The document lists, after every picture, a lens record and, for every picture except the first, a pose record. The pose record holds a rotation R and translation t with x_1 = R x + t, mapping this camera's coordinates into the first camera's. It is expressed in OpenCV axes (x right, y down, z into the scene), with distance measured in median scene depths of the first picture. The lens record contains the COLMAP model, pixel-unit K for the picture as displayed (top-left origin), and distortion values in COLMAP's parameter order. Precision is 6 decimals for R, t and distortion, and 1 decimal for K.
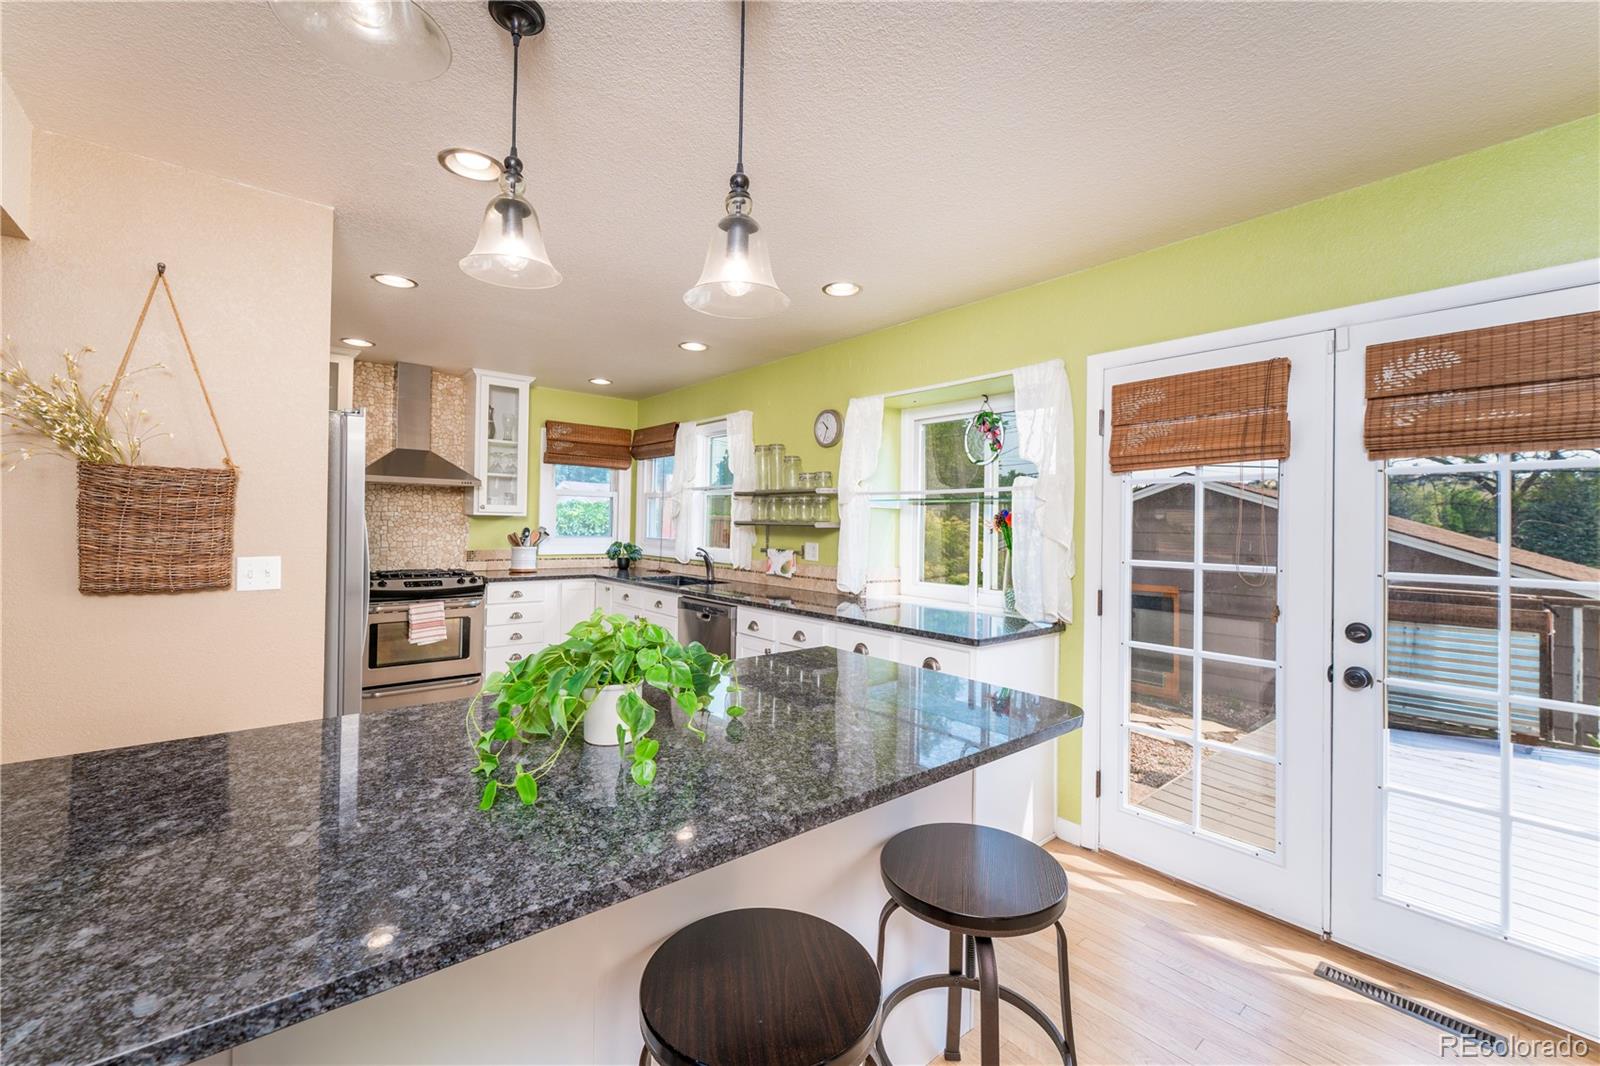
lens RADIAL K [[649.5, 0, 790.7], [0, 649.5, 514.8], [0, 0, 1]] dist [-0.001703, -0.000106]
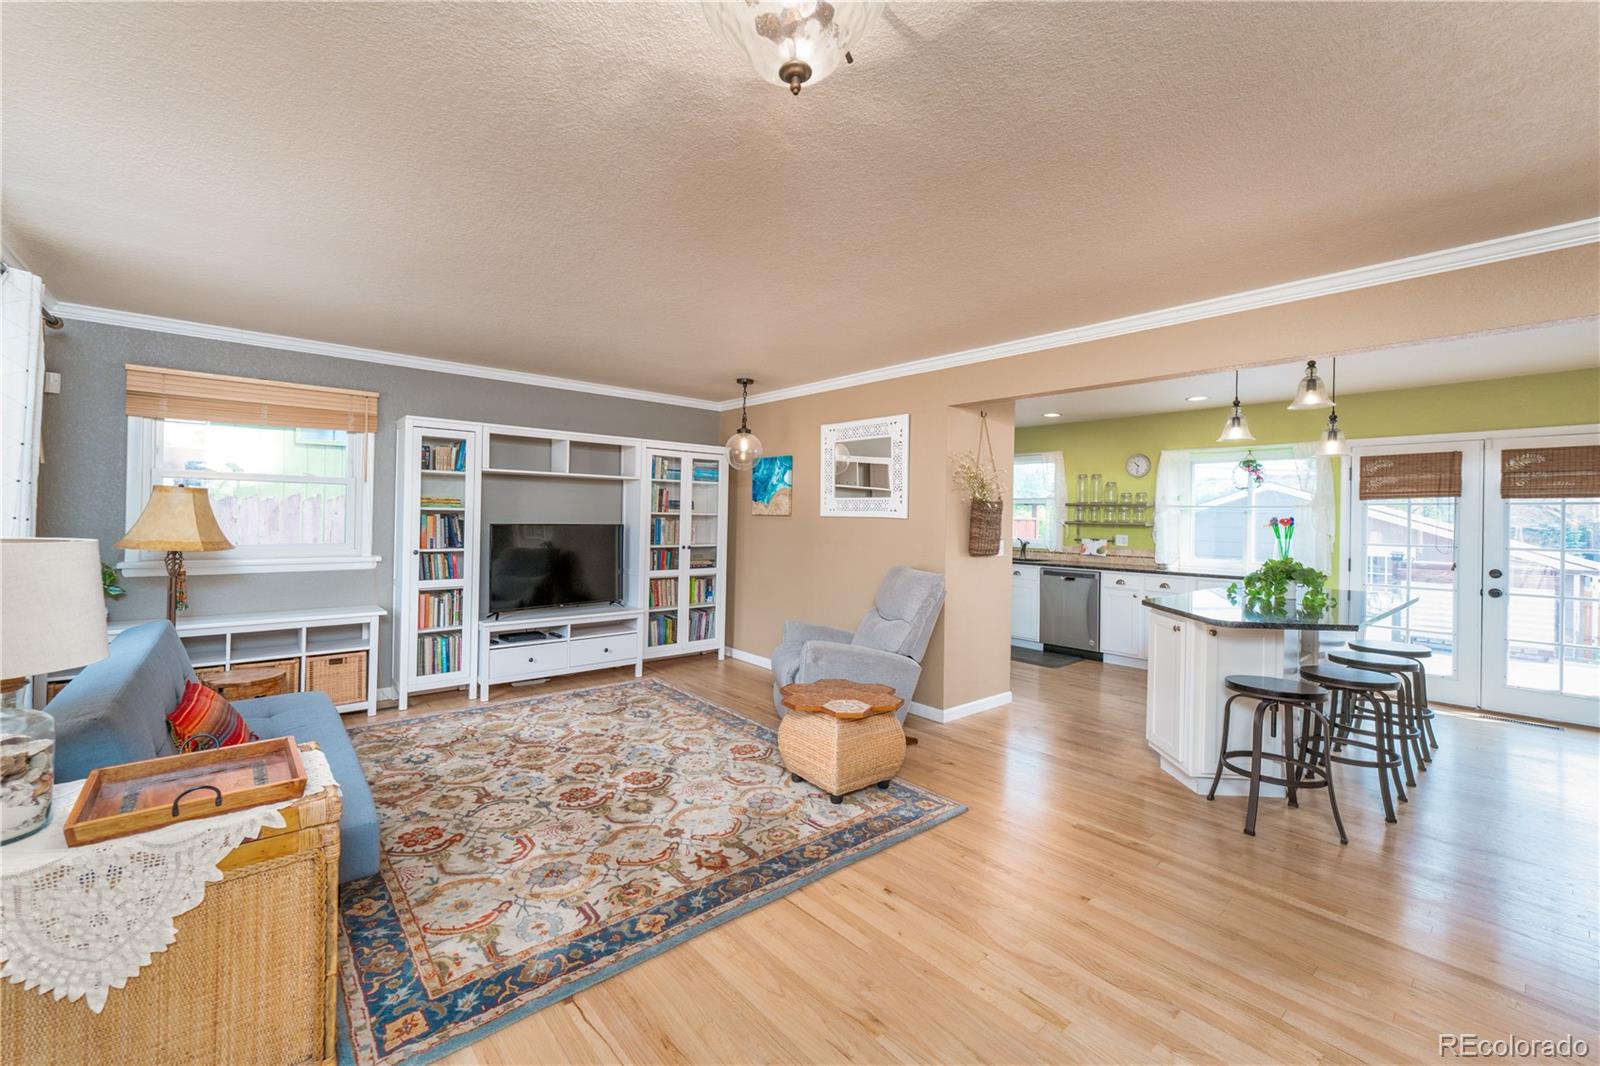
lens RADIAL K [[649.5, 0, 790.7], [0, 649.5, 514.8], [0, 0, 1]] dist [-0.001703, -0.000106]
pose [[0.999907, 0.000957, 0.013568, -0.751809], [-0.001095, 0.999948, 0.010167, -0.021555], [-0.013558, -0.010181, 0.999856, -0.573266]]
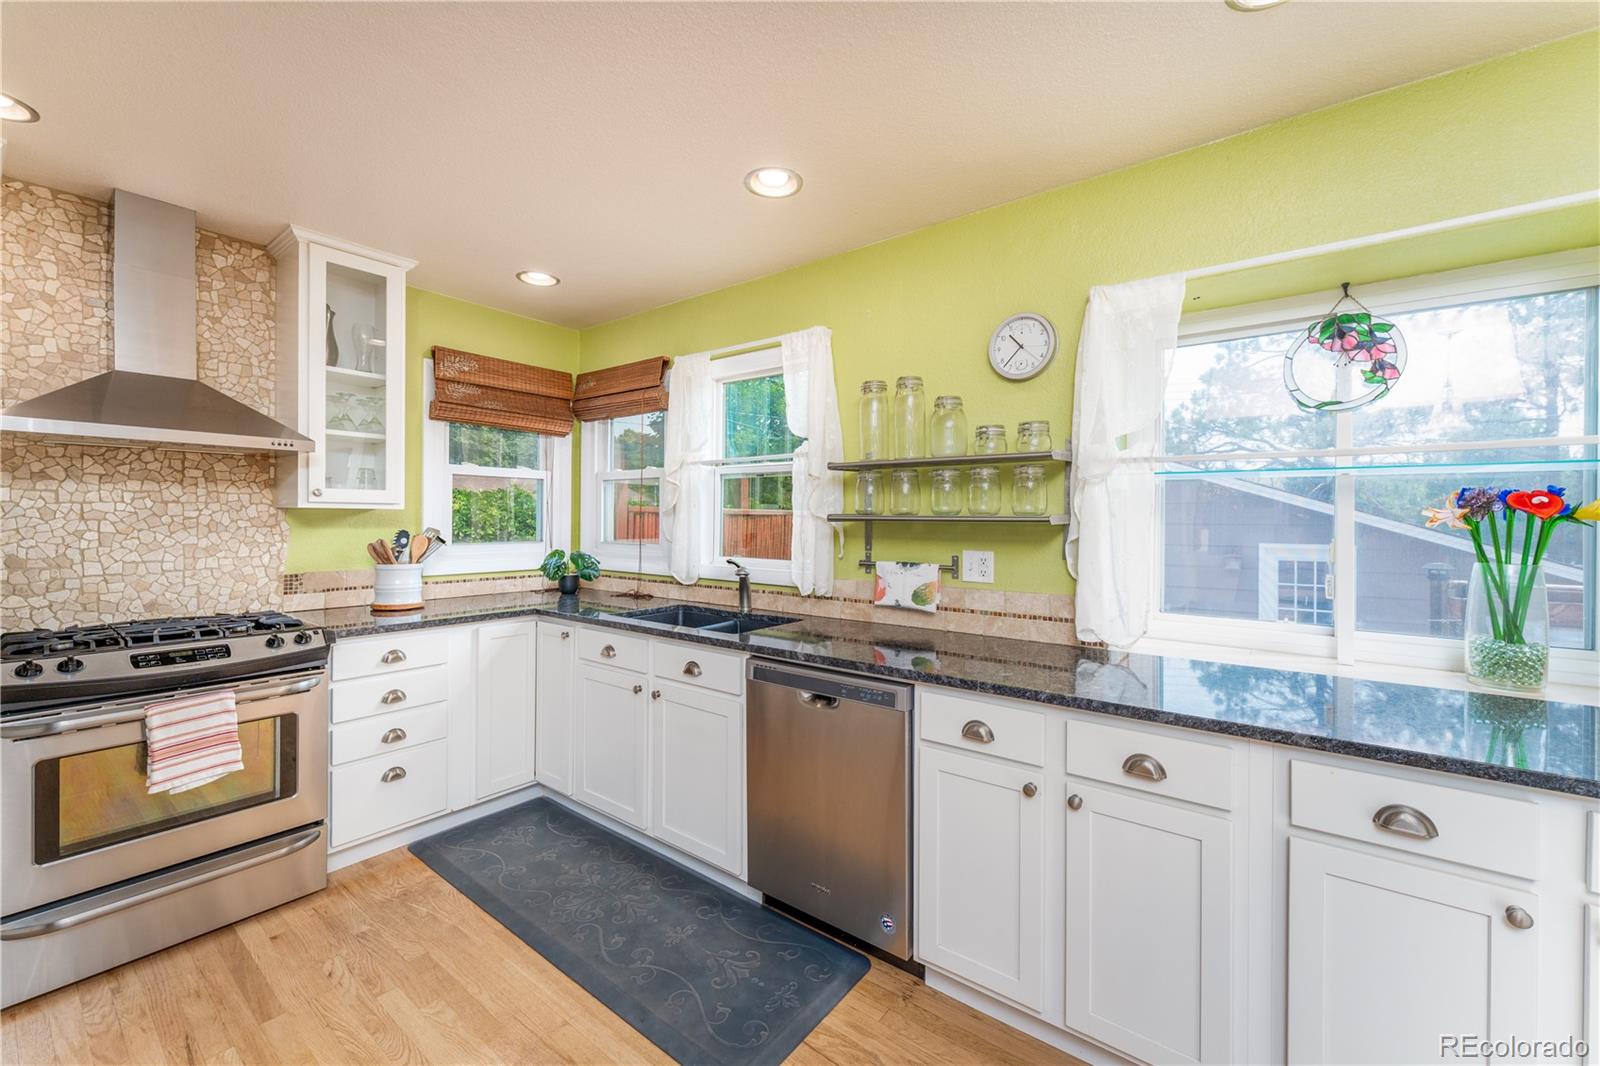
lens RADIAL K [[644.4, 0, 790.4], [0, 644.4, 520.2], [0, 0, 1]] dist [-0.001646, -0.000070]
pose [[0.976772, -0.012047, 0.213944, -0.226961], [0.008054, 0.999777, 0.019525, 0.003187], [-0.214132, -0.017349, 0.976651, 0.437074]]
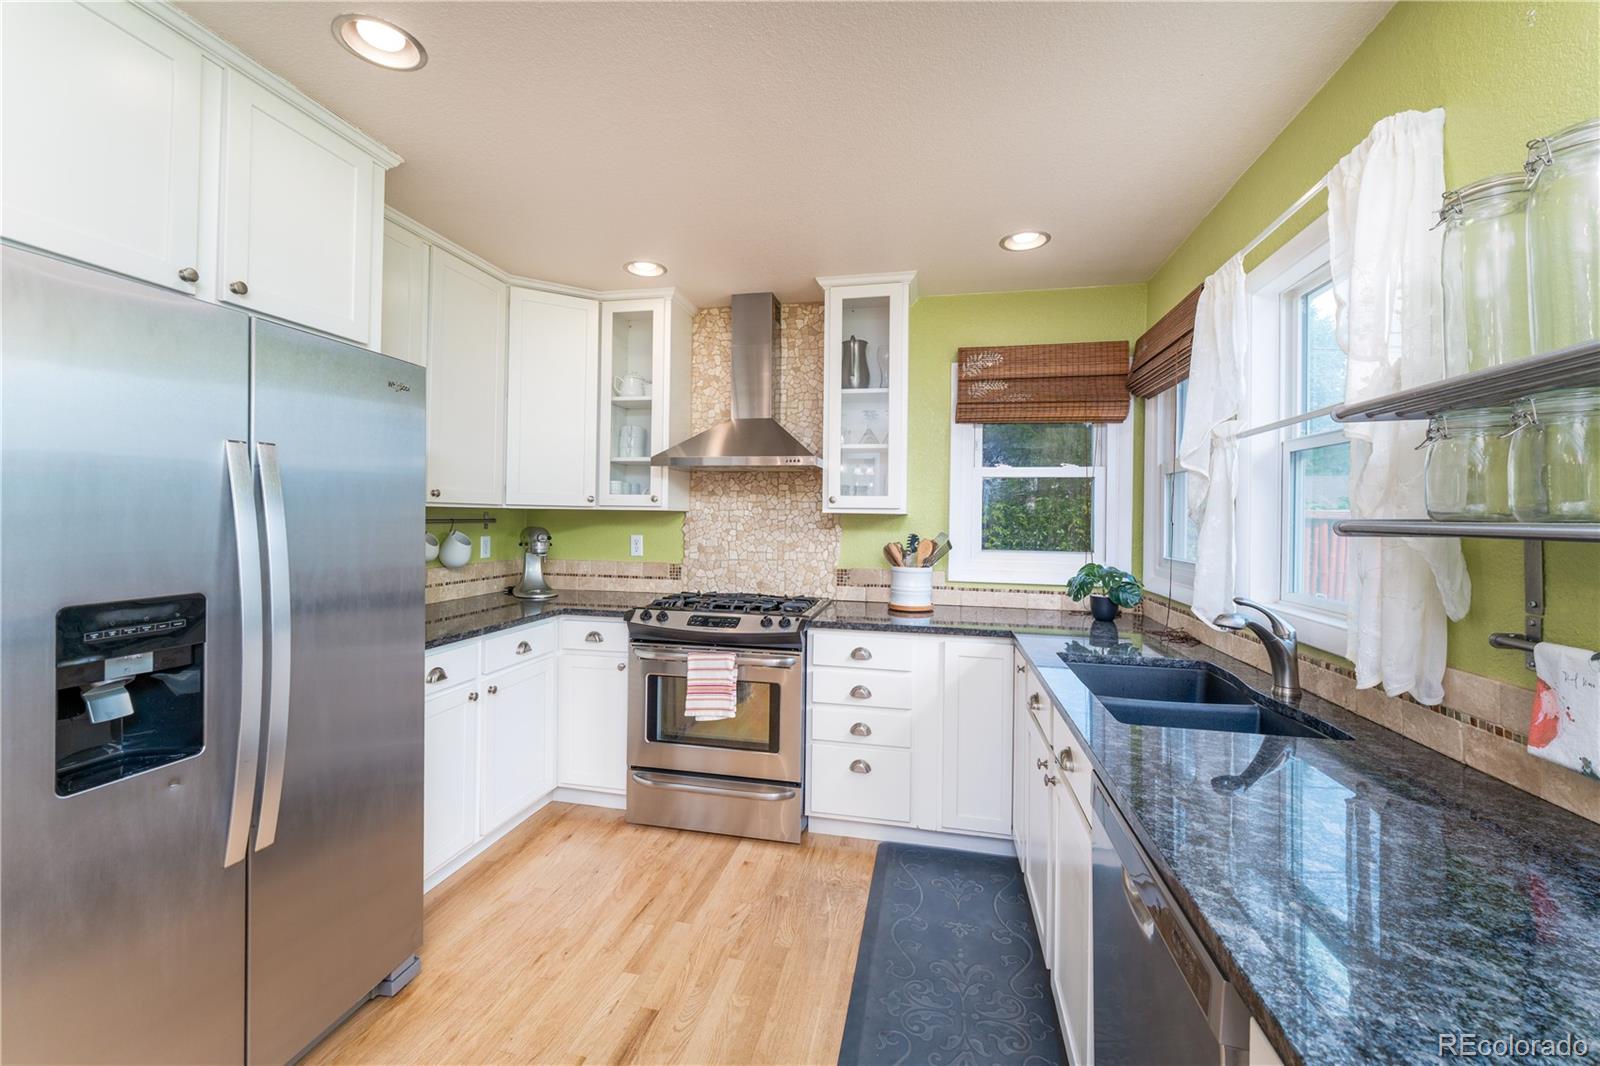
lens RADIAL K [[649.5, 0, 790.7], [0, 649.5, 514.8], [0, 0, 1]] dist [-0.001703, -0.000106]
pose [[0.612965, -0.013253, -0.789999, -0.015716], [0.008172, 0.999912, -0.010434, 0.008555], [0.790068, -0.000060, 0.613020, 0.639797]]
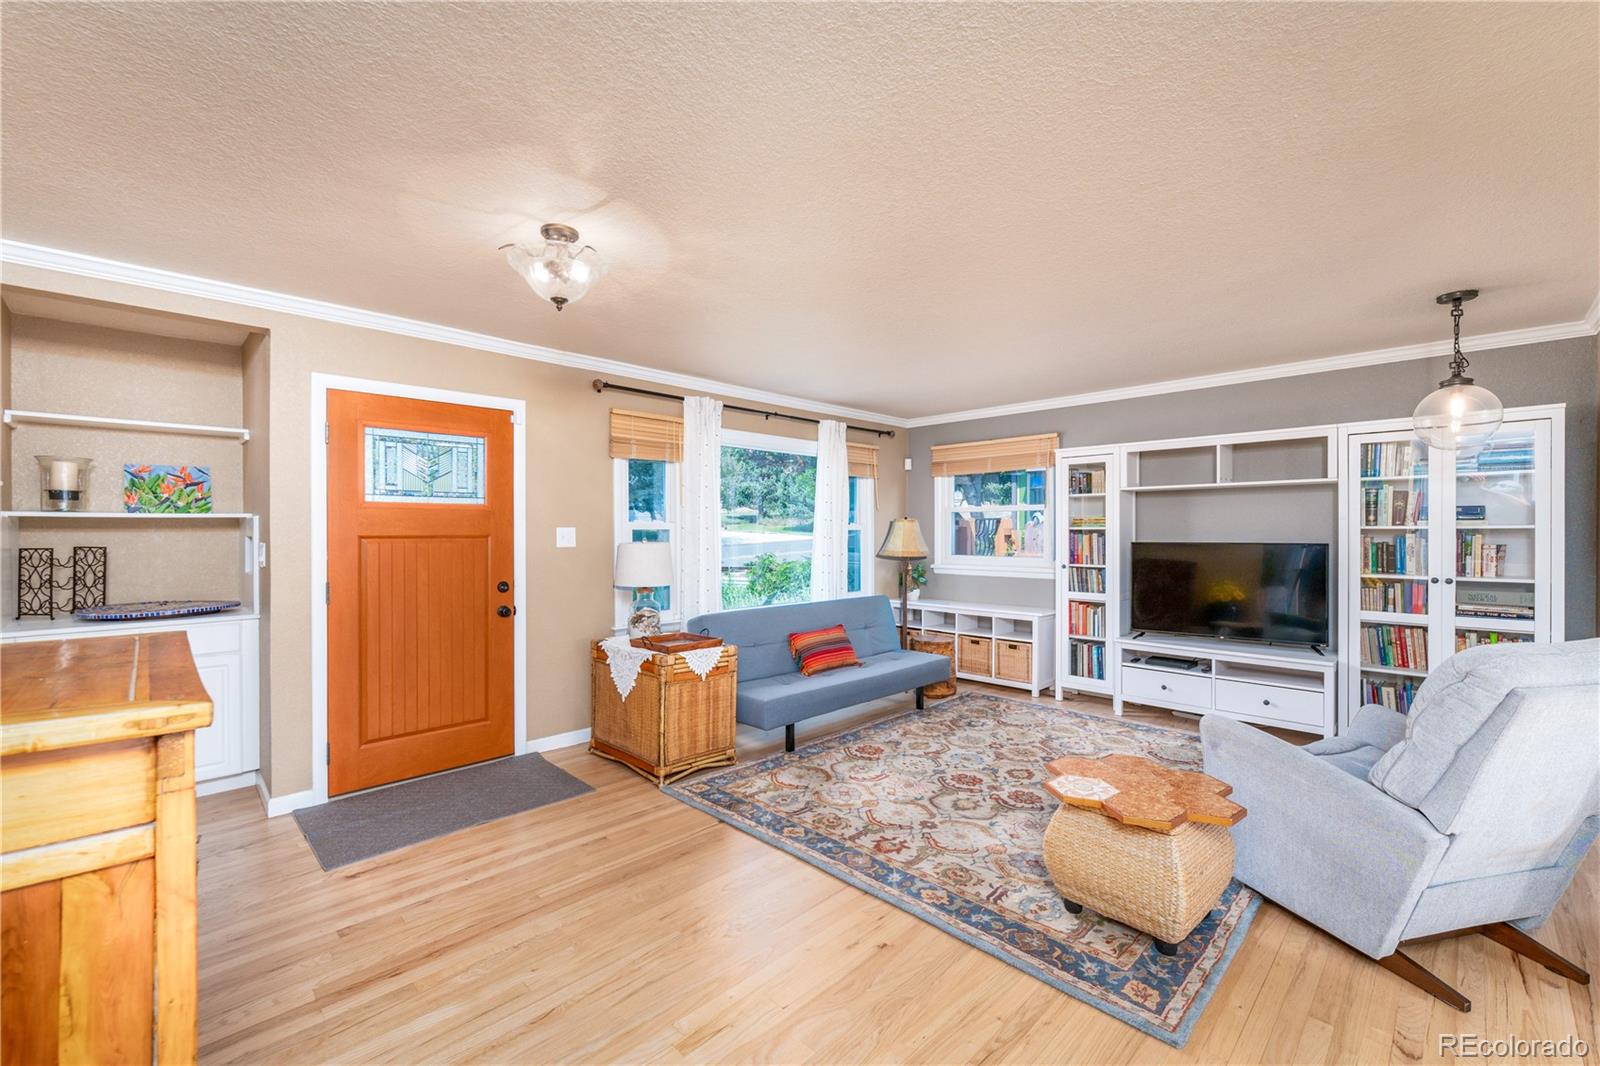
lens RADIAL K [[662.0, 0, 792.0], [0, 662.0, 534.1], [0, 0, 1]] dist [-0.001643, -0.000264]
pose [[0.085861, -0.012304, -0.996231, -0.192783], [0.016727, 0.999801, -0.010906, -0.005937], [0.996167, -0.015728, 0.086050, -0.155609]]
